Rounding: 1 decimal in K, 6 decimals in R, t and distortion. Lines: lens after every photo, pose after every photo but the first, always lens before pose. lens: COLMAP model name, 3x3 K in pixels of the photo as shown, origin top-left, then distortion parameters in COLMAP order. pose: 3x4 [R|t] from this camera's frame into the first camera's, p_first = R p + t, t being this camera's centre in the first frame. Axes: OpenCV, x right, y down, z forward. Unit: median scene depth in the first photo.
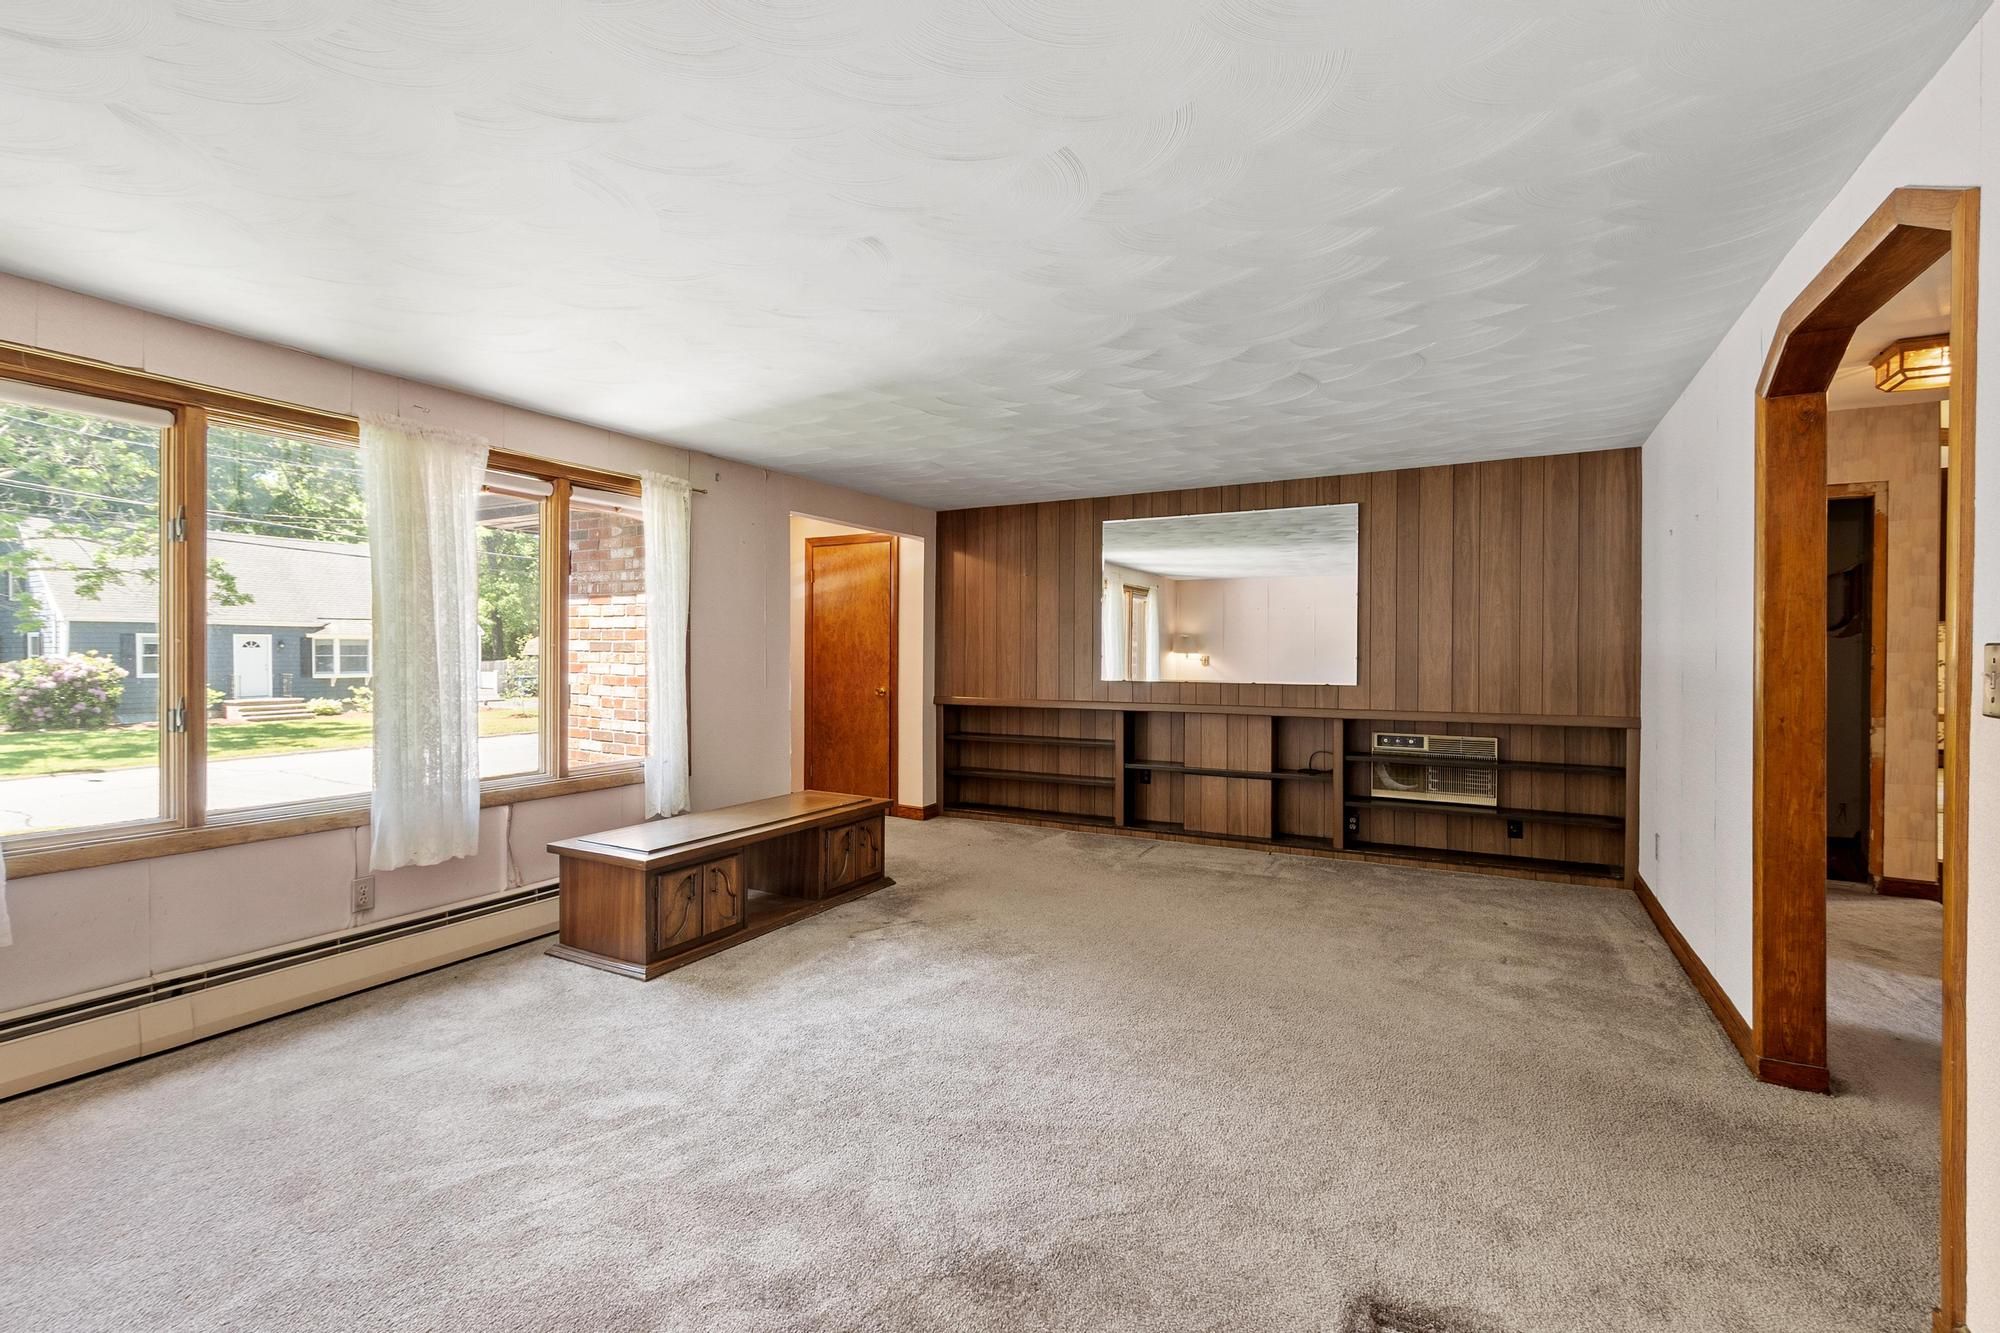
lens RADIAL K [[893.0, 0, 1013.5], [0, 893.0, 661.2], [0, 0, 1]] dist [-0.004404, 0.003094]
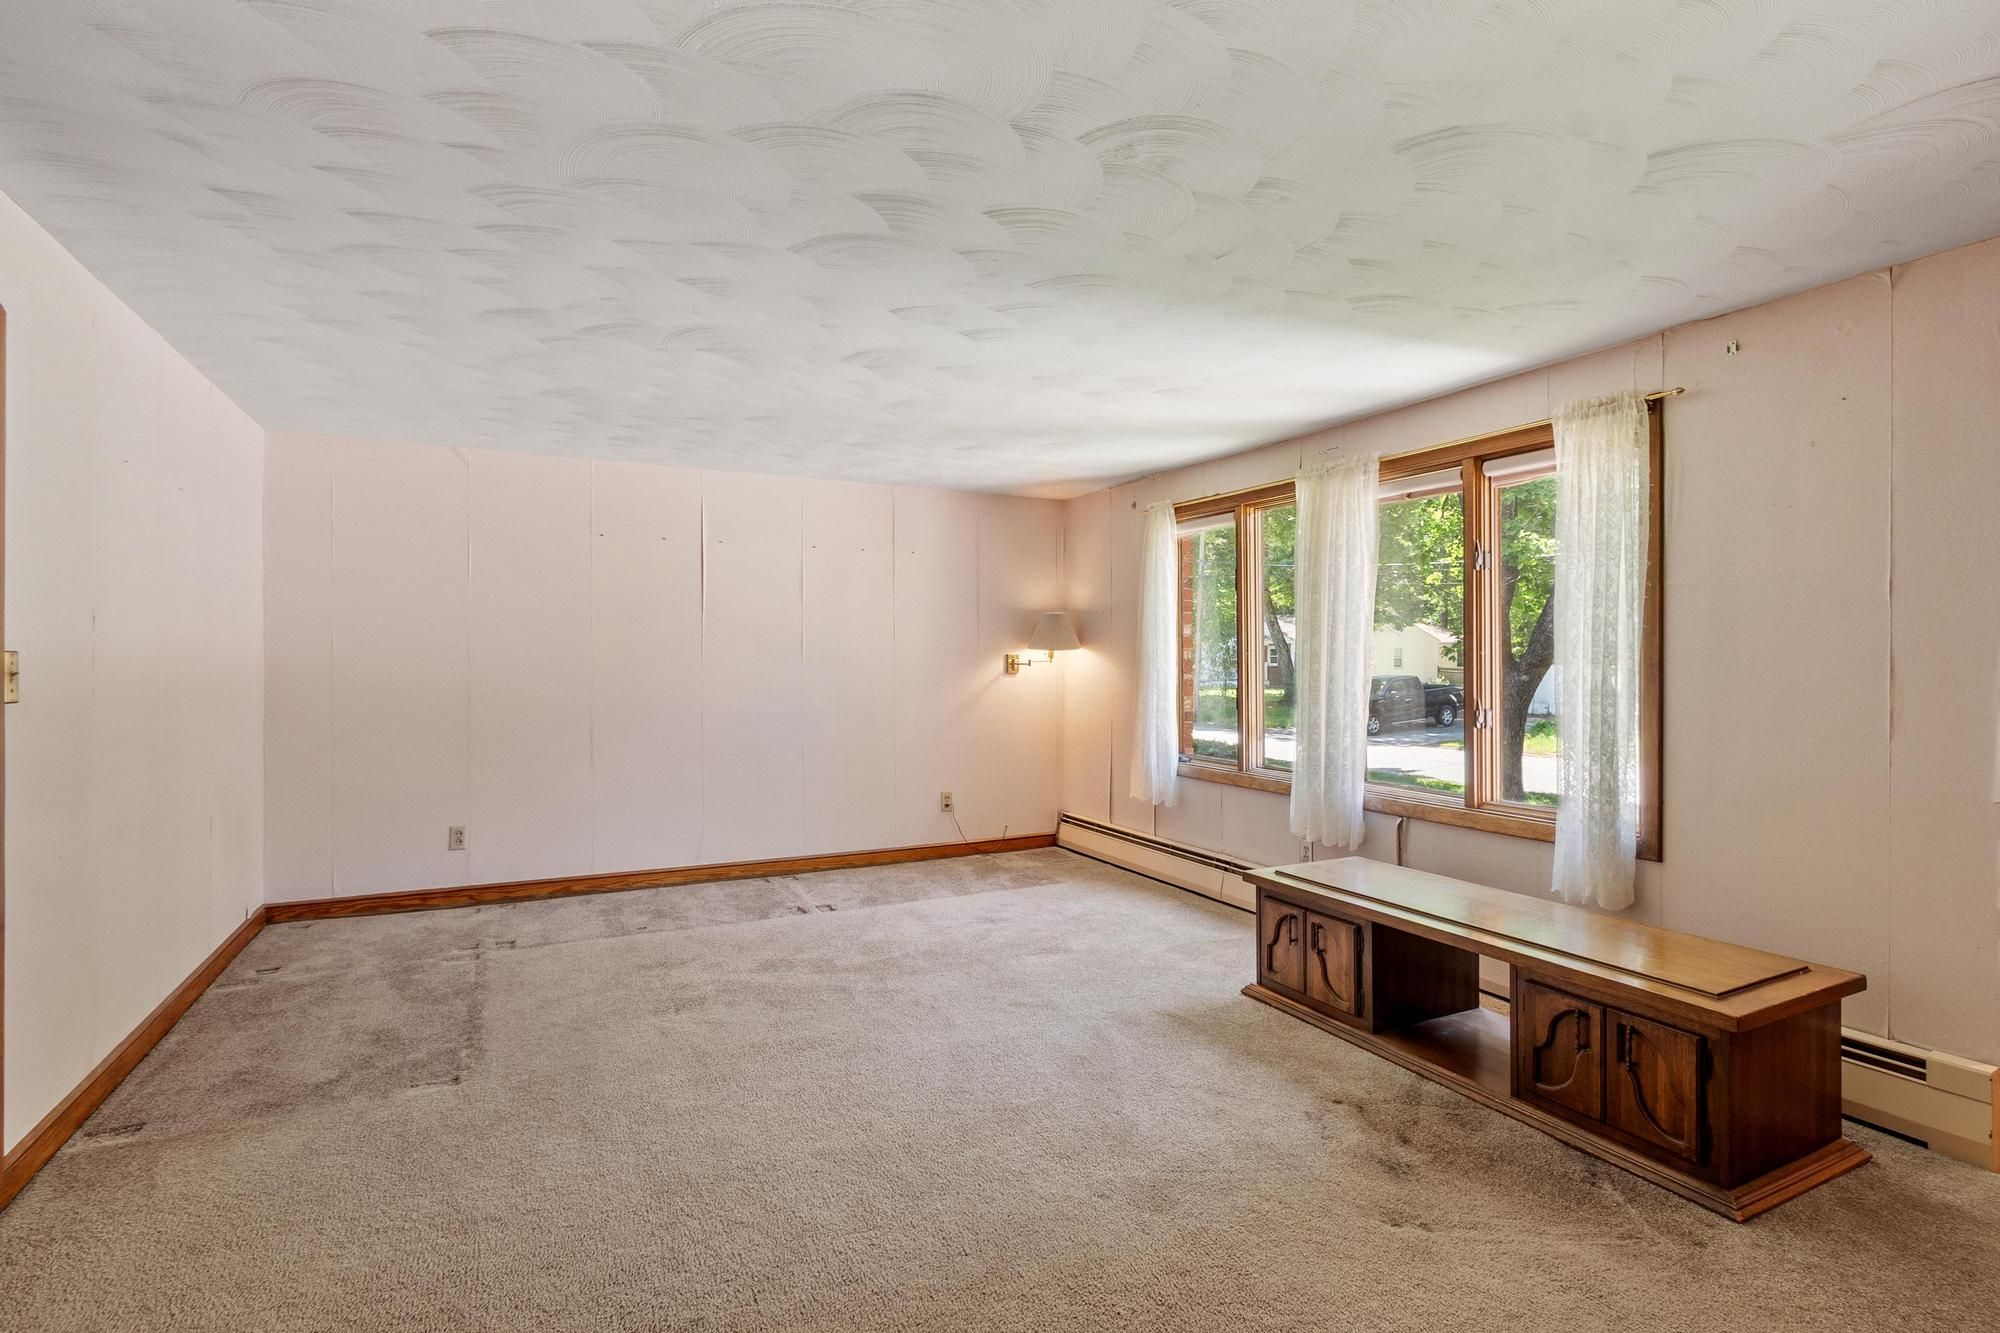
lens RADIAL K [[945.6, 0, 960.9], [0, 945.6, 659.1], [0, 0, 1]] dist [-0.001616, -0.000217]
pose [[-0.600706, -0.002447, -0.799466, 0.471980], [-0.009127, 0.999951, 0.003797, -0.009547], [0.799418, 0.009578, -0.600699, 1.061761]]
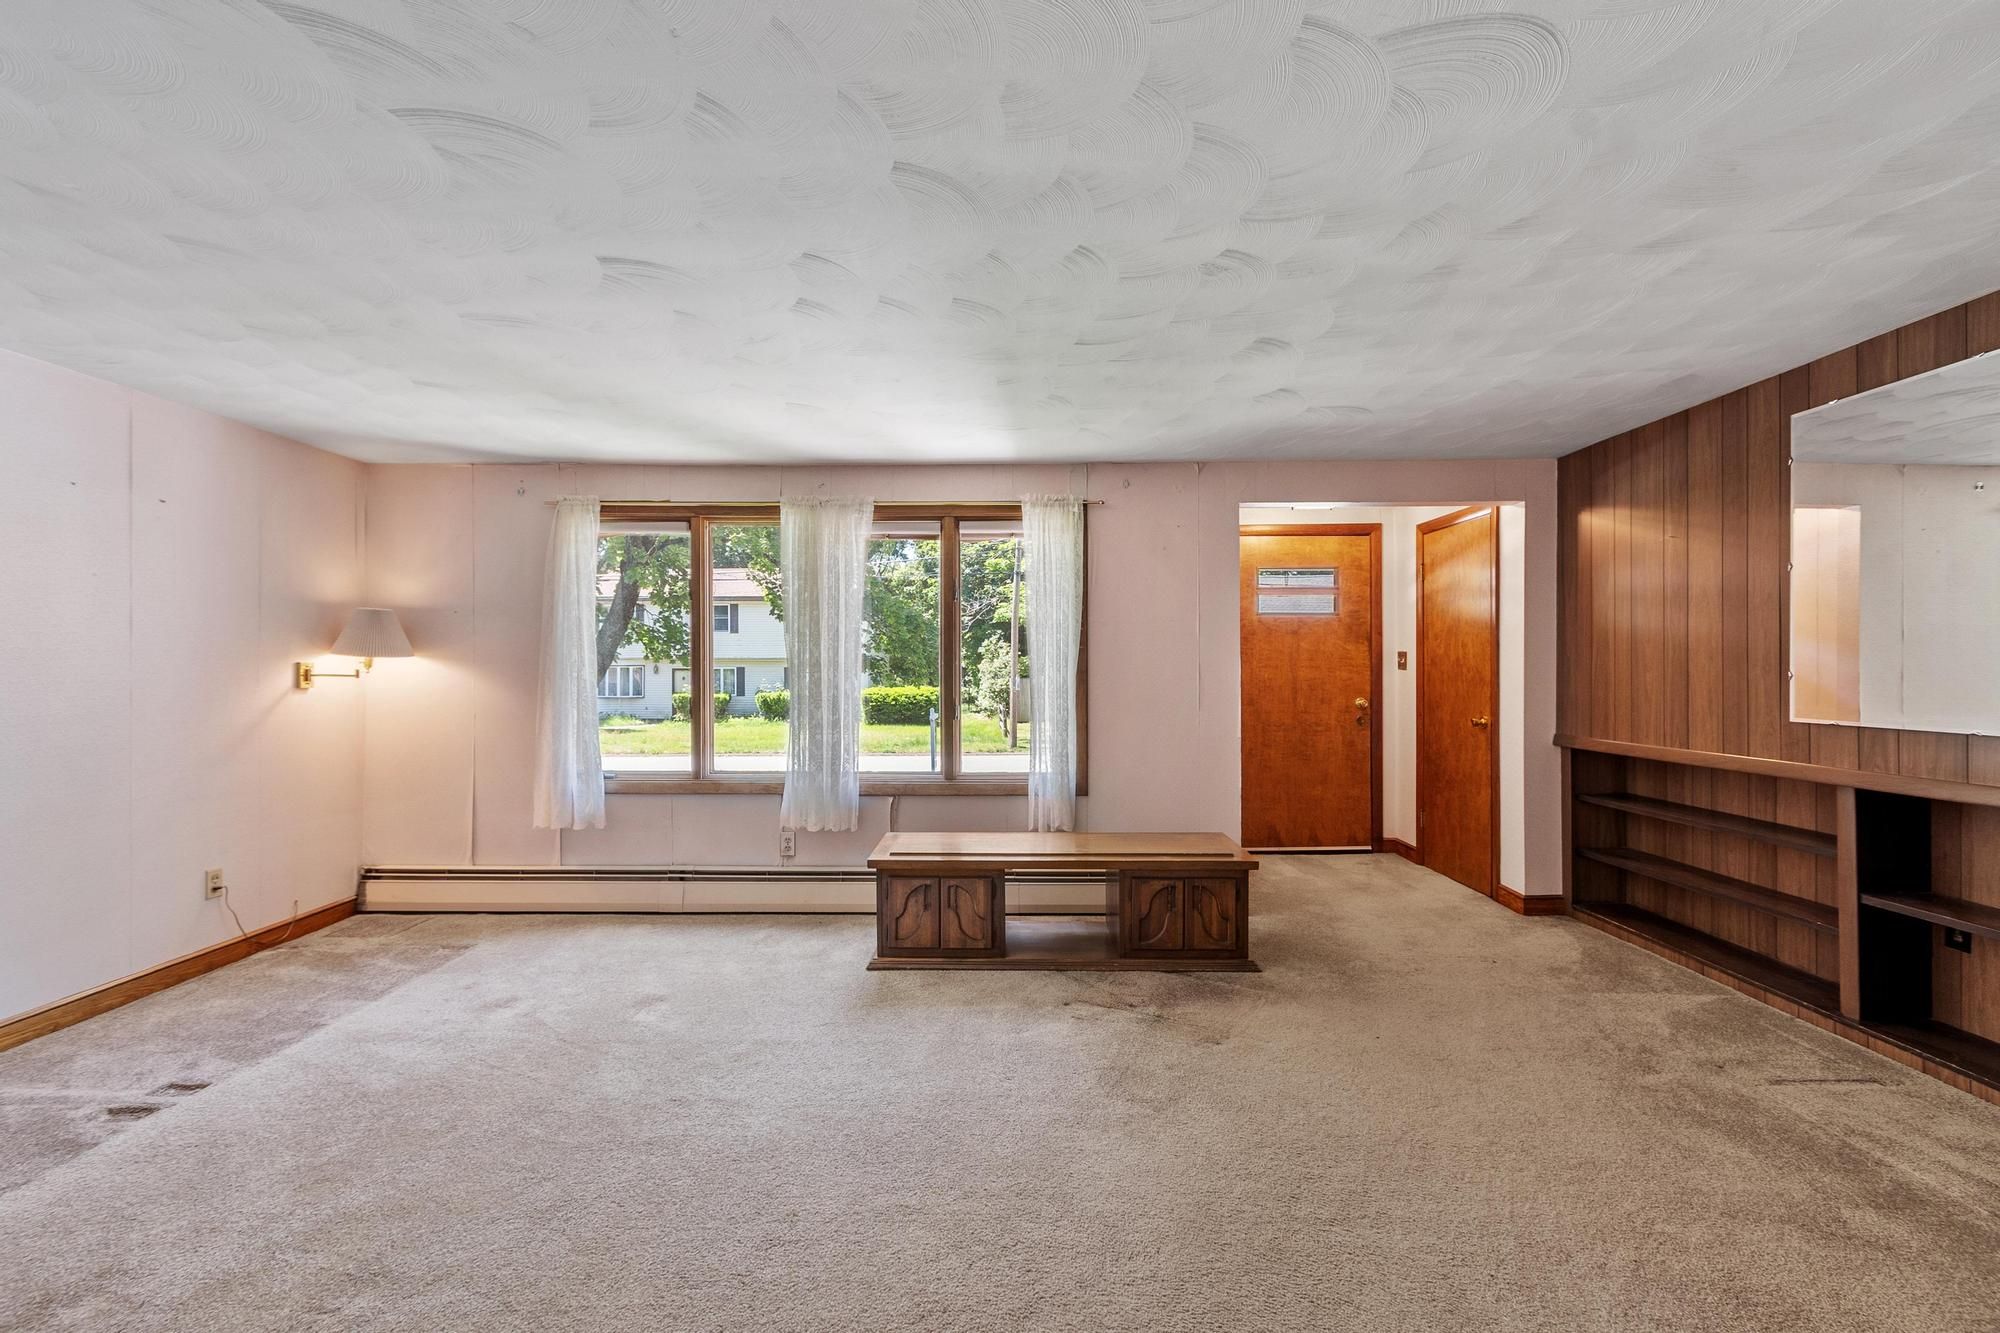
lens RADIAL K [[893.0, 0, 979.4], [0, 893.0, 664.9], [0, 0, 1]] dist [-0.004404, 0.003094]
pose [[0.446533, -0.004495, -0.894756, 0.486271], [-0.007020, 0.999939, -0.008527, -0.005647], [0.894740, 0.010088, 0.446474, 0.485030]]
